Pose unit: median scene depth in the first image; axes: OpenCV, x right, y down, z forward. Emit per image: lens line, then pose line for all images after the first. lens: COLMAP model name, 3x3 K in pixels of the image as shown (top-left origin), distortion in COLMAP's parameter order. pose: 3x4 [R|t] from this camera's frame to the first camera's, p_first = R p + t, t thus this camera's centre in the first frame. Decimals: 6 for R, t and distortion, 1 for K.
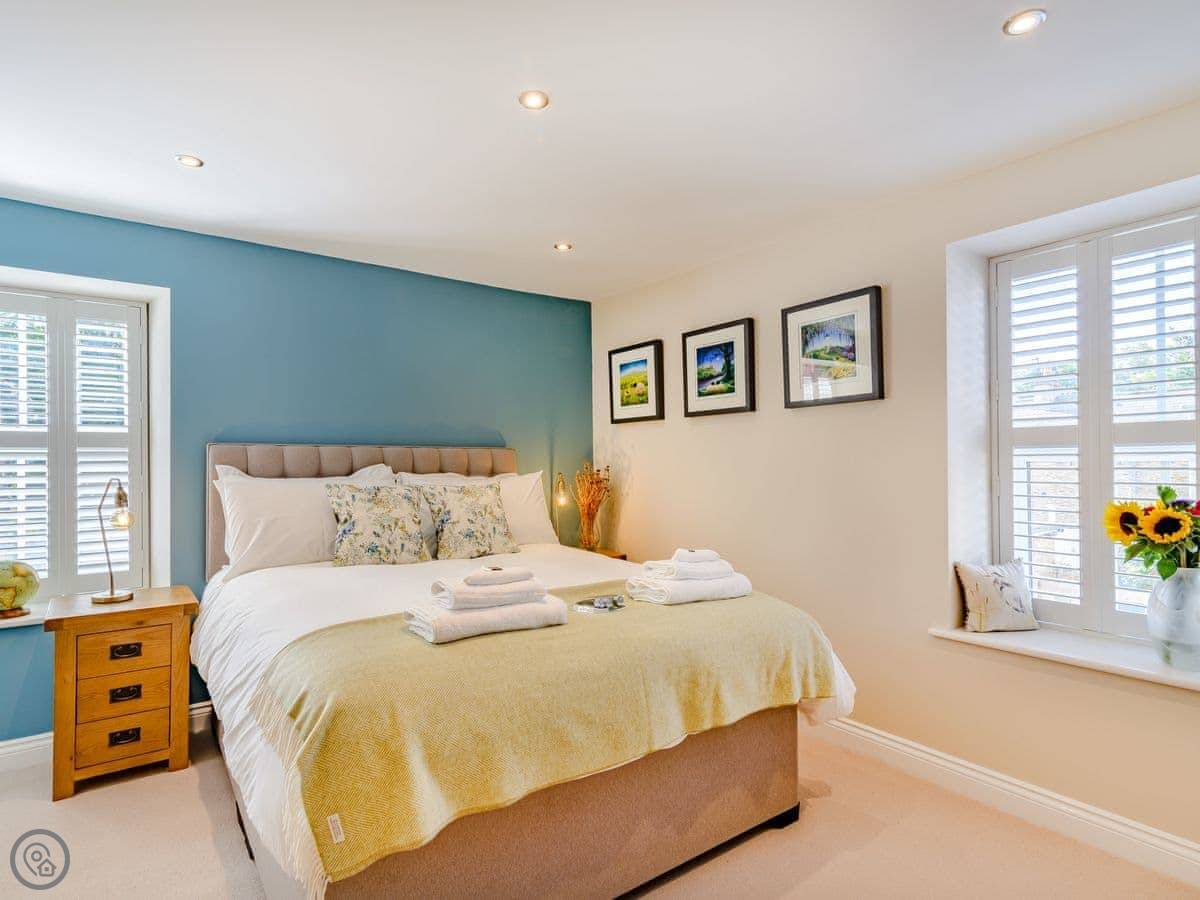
lens RADIAL K [[645.6, 0, 600.0], [0, 645.6, 450.0], [0, 0, 1]] dist [0.001684, -0.000298]
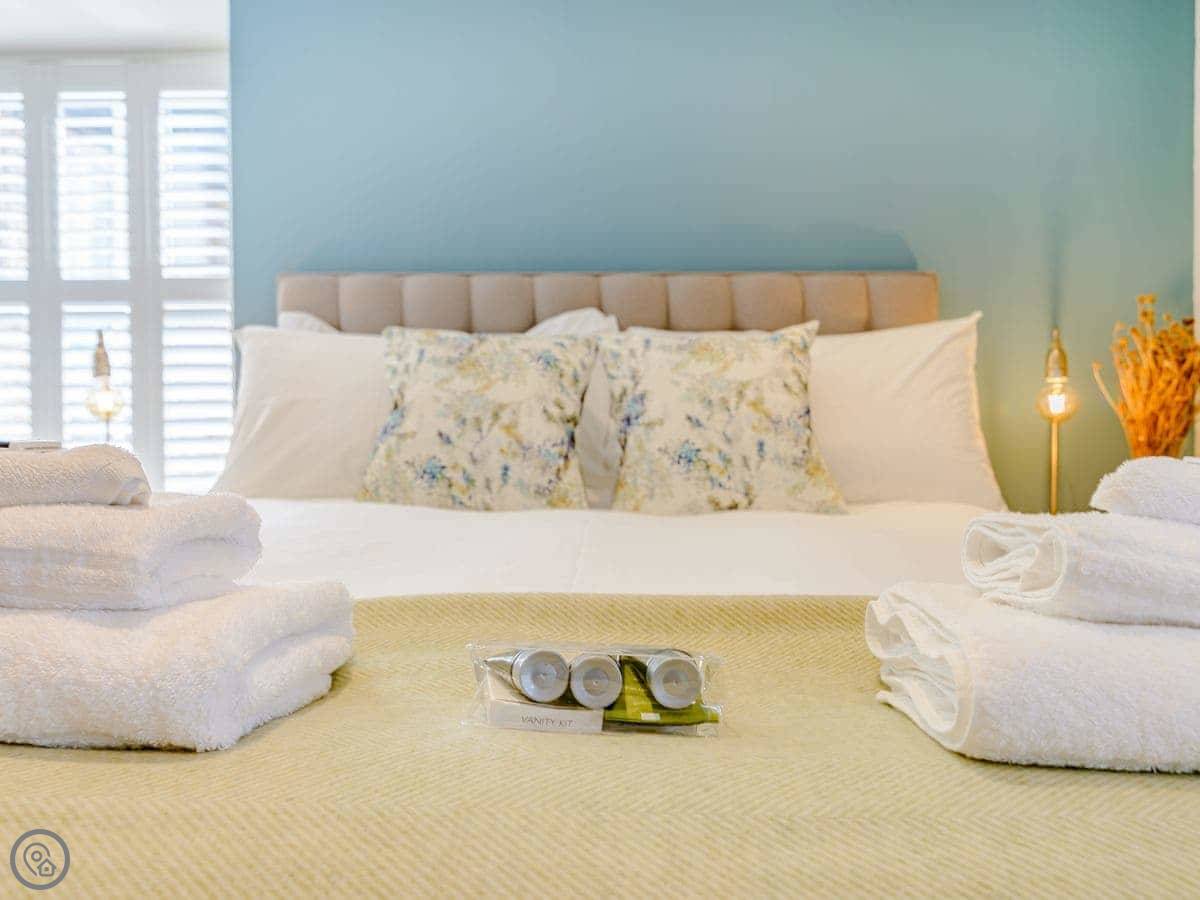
lens RADIAL K [[1024.1, 0, 595.1], [0, 1024.1, 454.8], [0, 0, 1]] dist [-0.011721, -0.000864]
pose [[0.775404, 0.023723, -0.631019, 0.130805], [0.008692, 0.998798, 0.048231, 0.098197], [0.631405, -0.042883, 0.774266, 0.488920]]
